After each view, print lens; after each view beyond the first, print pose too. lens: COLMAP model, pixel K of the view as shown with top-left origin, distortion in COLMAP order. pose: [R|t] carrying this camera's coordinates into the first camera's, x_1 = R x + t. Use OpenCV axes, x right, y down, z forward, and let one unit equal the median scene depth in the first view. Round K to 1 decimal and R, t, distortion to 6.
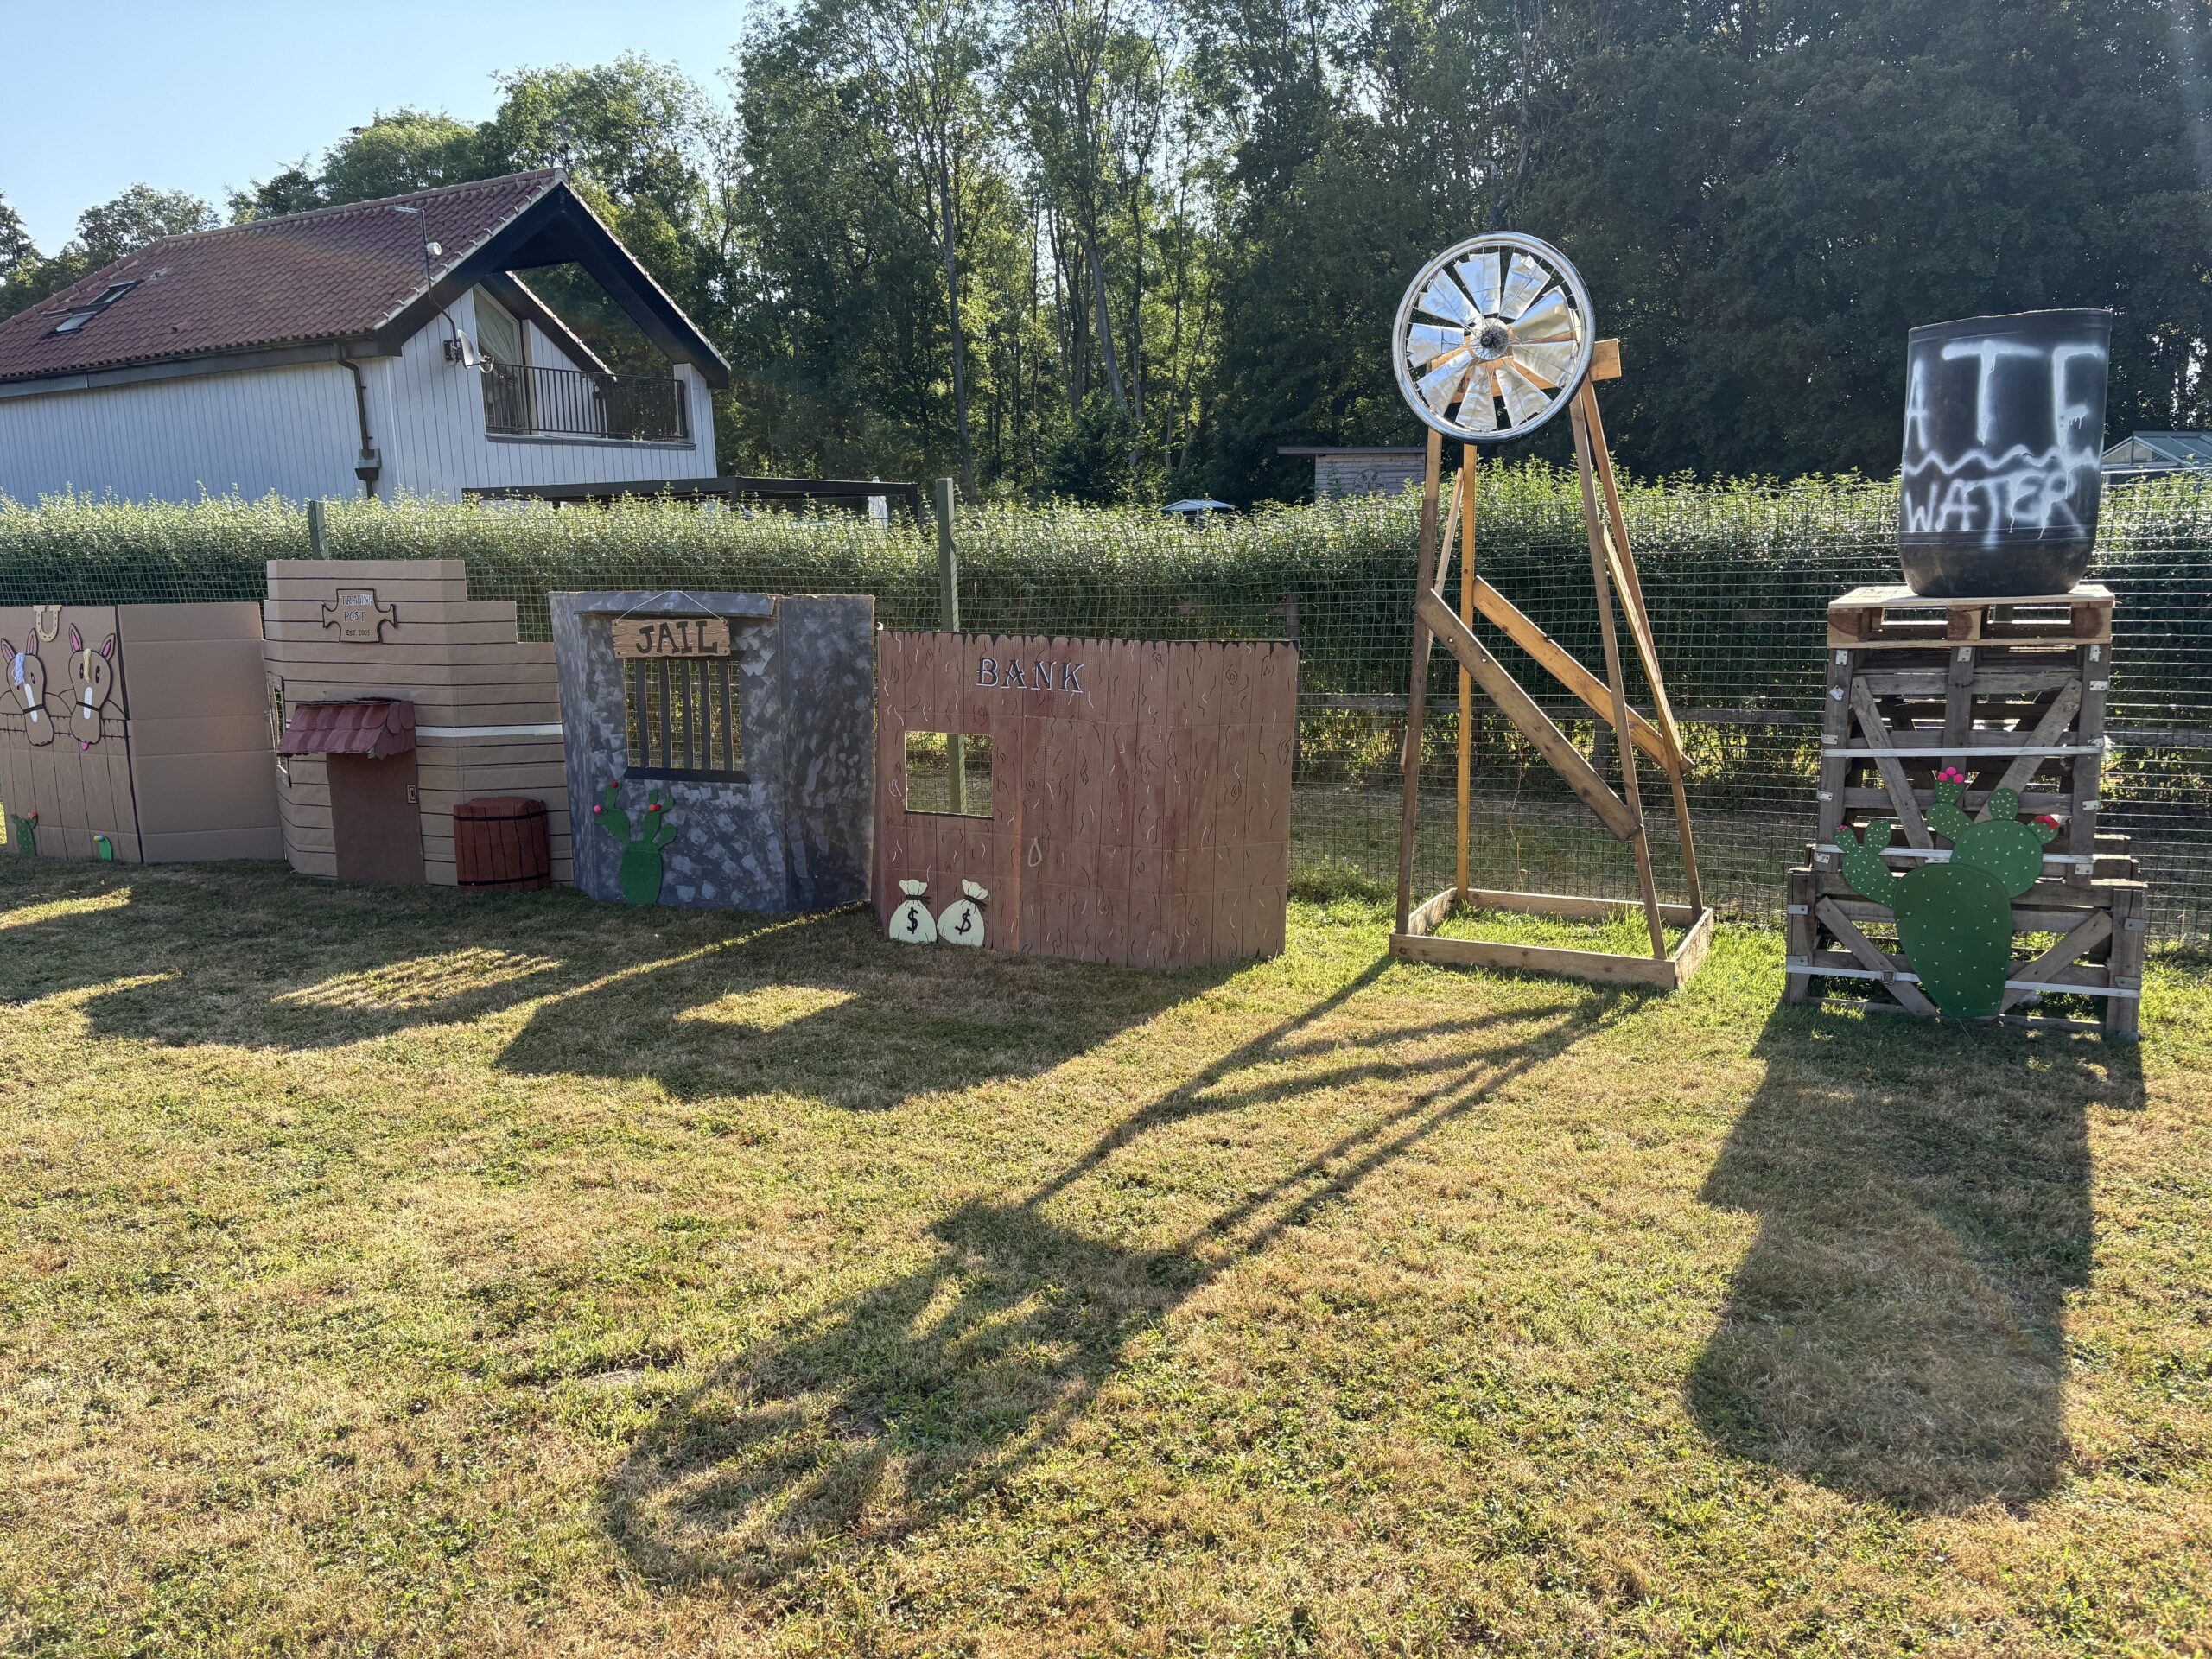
lens RADIAL K [[1669.1, 0, 1105.6], [0, 1669.1, 835.5], [0, 0, 1]] dist [-0.007146, -0.001177]
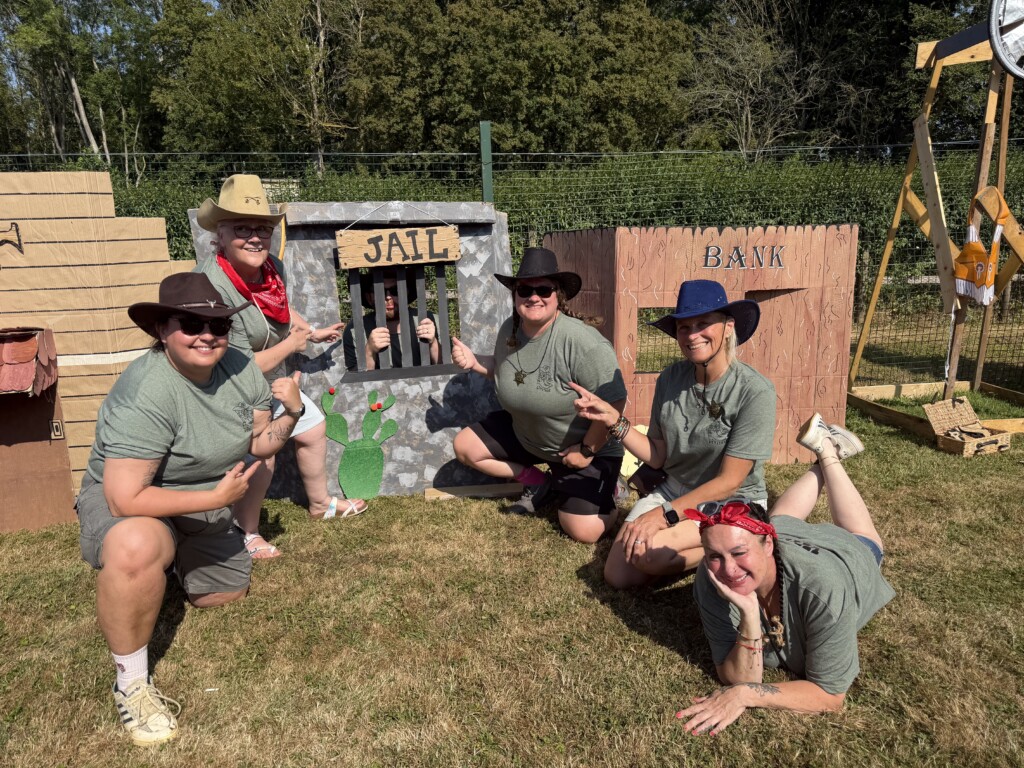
lens RADIAL K [[788.6, 0, 512.1], [0, 788.6, 381.7], [0, 0, 1]] dist [0.043482, -0.000060]
pose [[0.793706, -0.160471, 0.586753, -0.512156], [0.113189, 0.986692, 0.116739, -0.084846], [-0.597677, -0.026242, 0.801307, 0.557745]]
